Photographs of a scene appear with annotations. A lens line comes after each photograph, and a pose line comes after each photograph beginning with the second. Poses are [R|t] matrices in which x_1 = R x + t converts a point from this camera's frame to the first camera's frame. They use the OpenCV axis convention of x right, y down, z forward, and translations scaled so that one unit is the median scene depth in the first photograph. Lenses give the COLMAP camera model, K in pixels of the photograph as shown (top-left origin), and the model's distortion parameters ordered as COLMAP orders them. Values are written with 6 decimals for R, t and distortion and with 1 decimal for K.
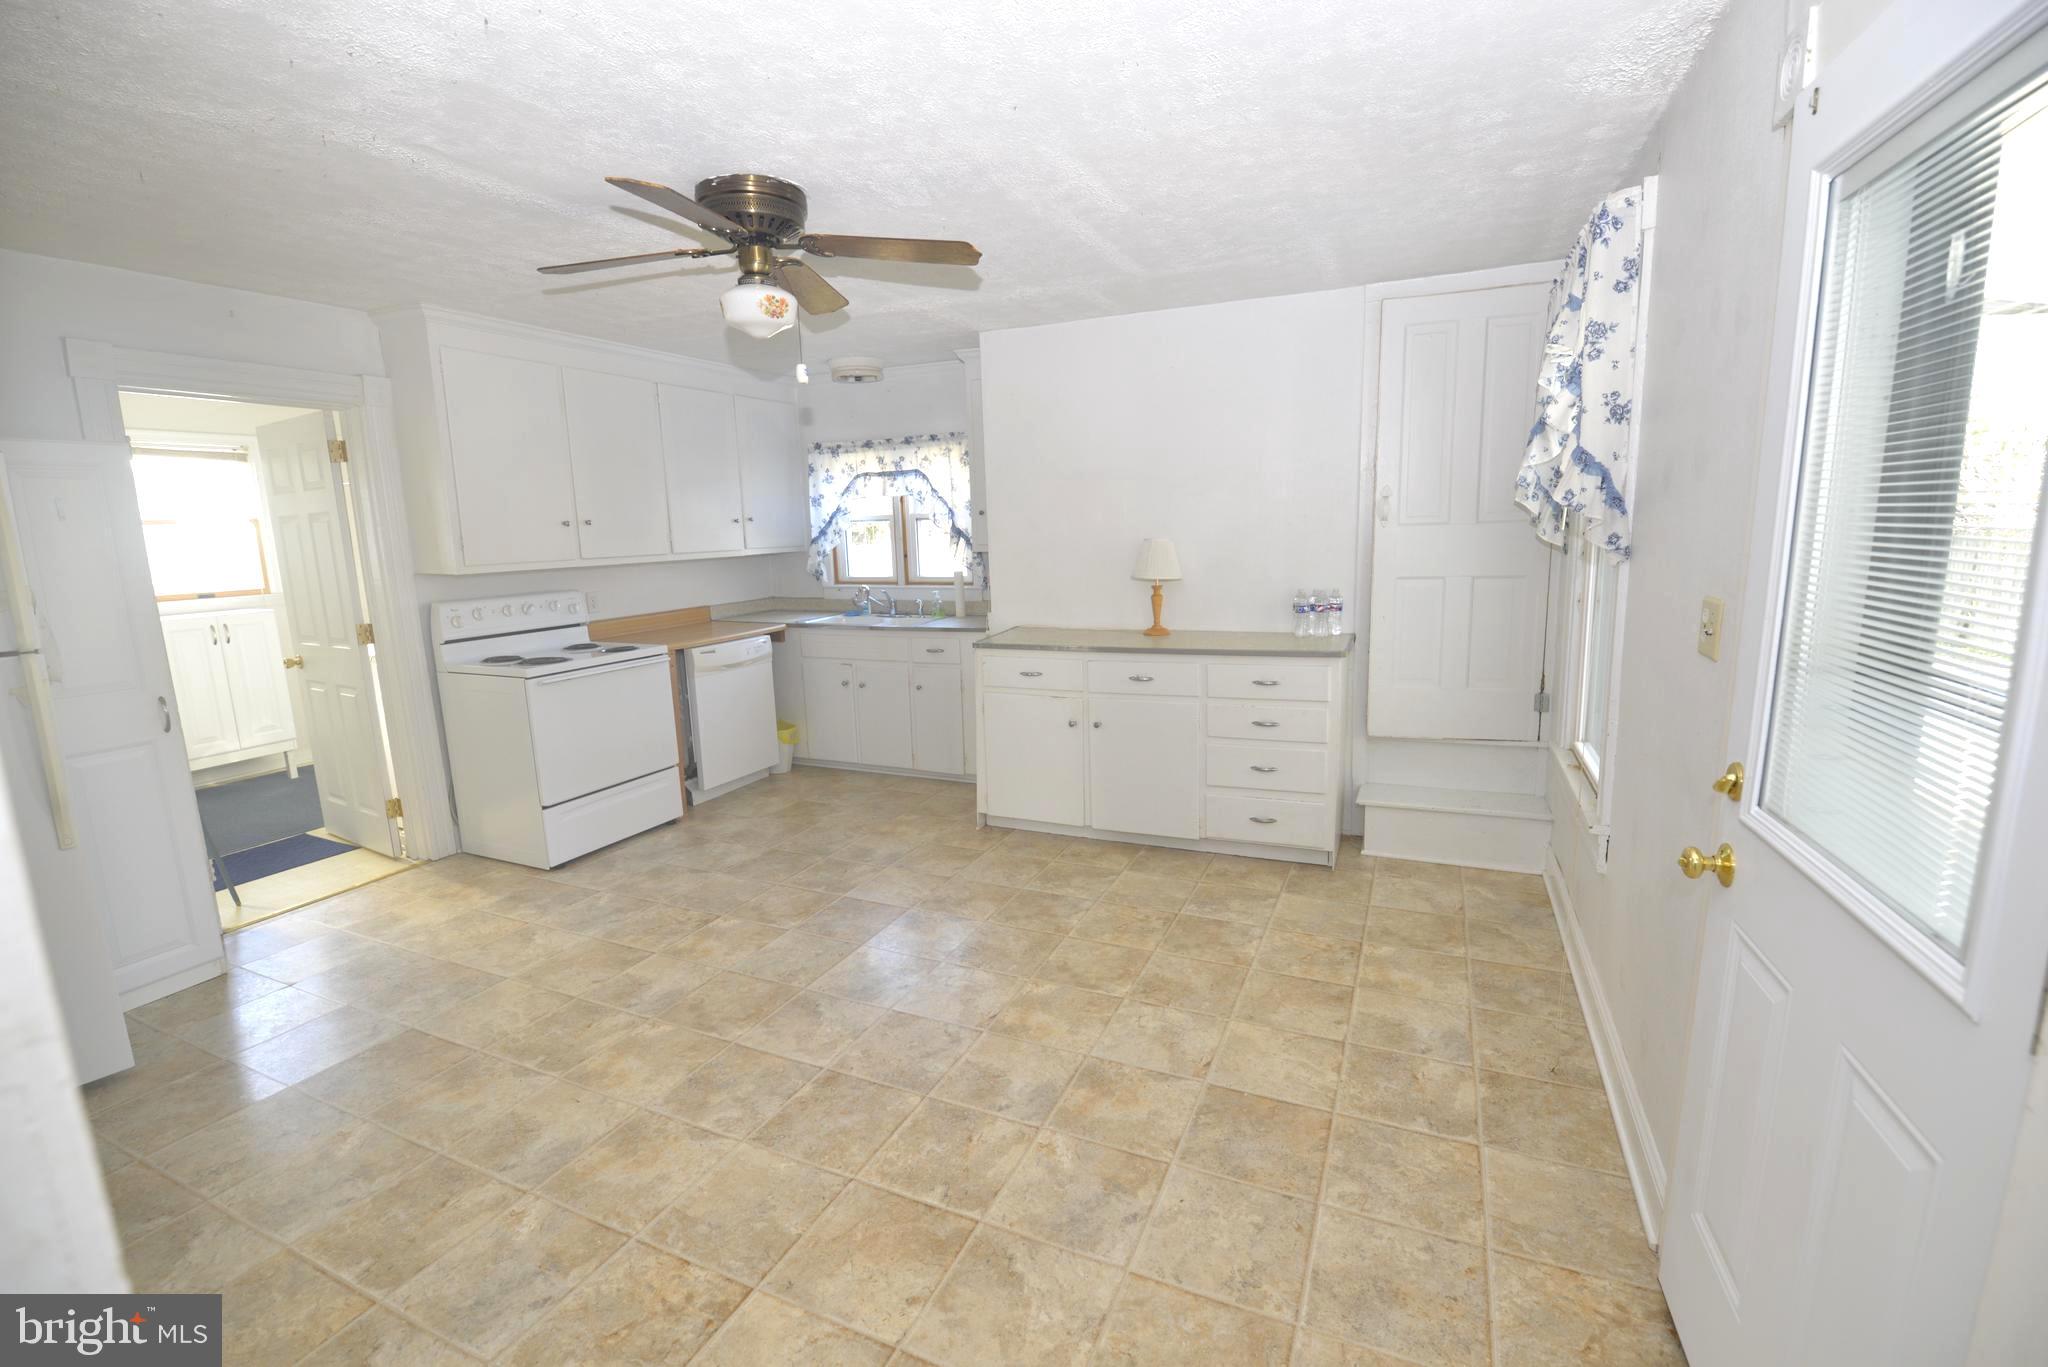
lens RADIAL K [[891.1, 0, 1026.9], [0, 891.1, 680.4], [0, 0, 1]] dist [-0.006462, -0.004591]
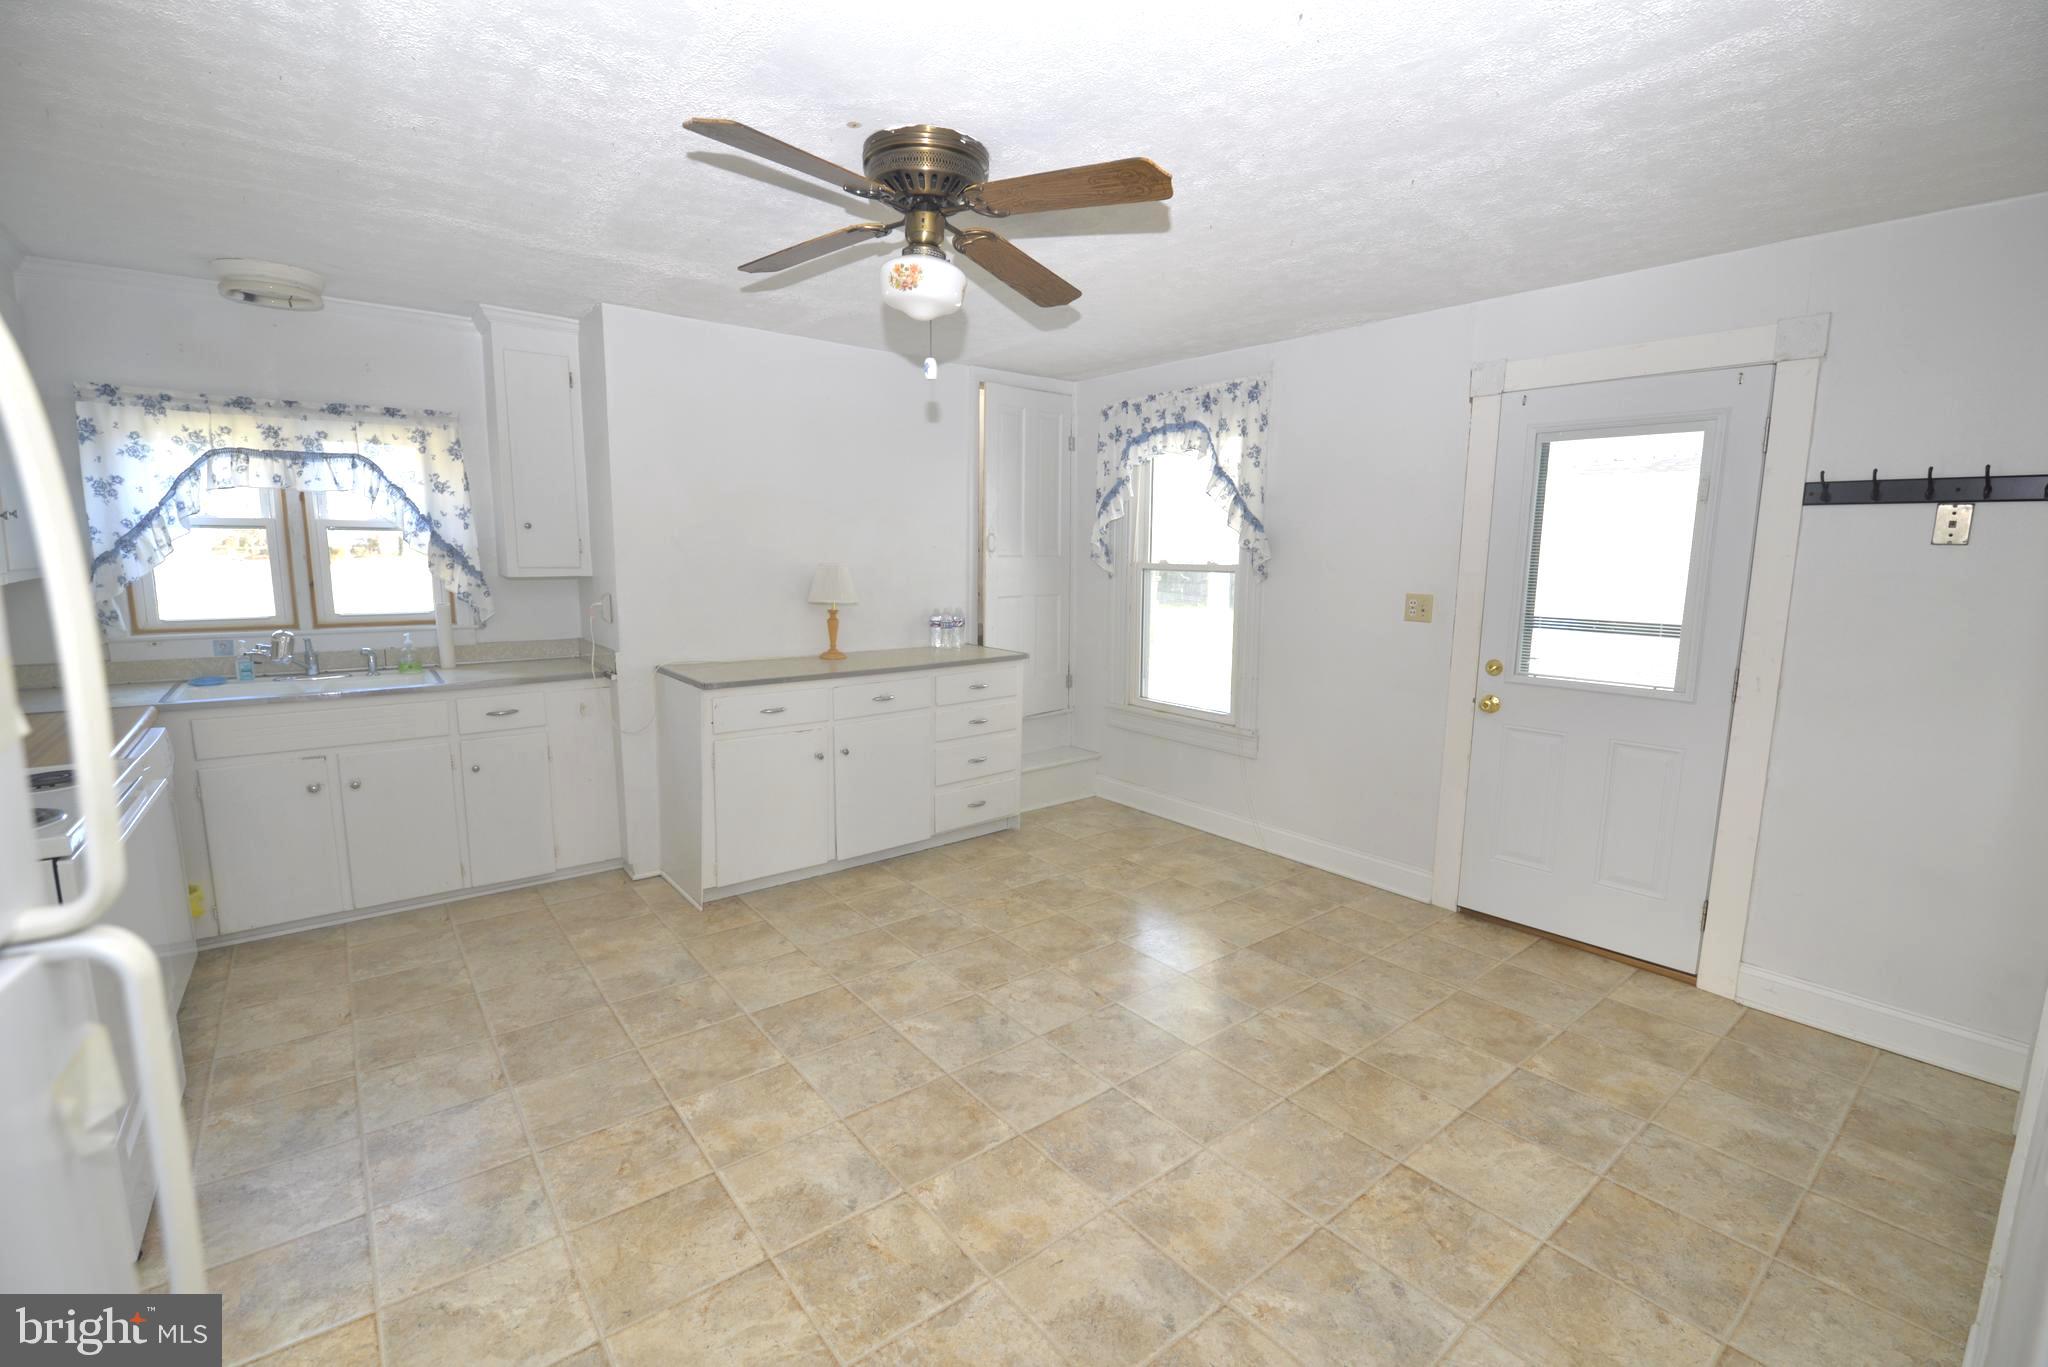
lens RADIAL K [[891.1, 0, 1029.1], [0, 891.1, 684.1], [0, 0, 1]] dist [-0.006462, -0.004591]
pose [[0.450695, -0.101057, 0.886939, -0.690737], [0.131294, 0.990270, 0.046114, -0.042452], [-0.882970, 0.095666, 0.459578, 0.364715]]
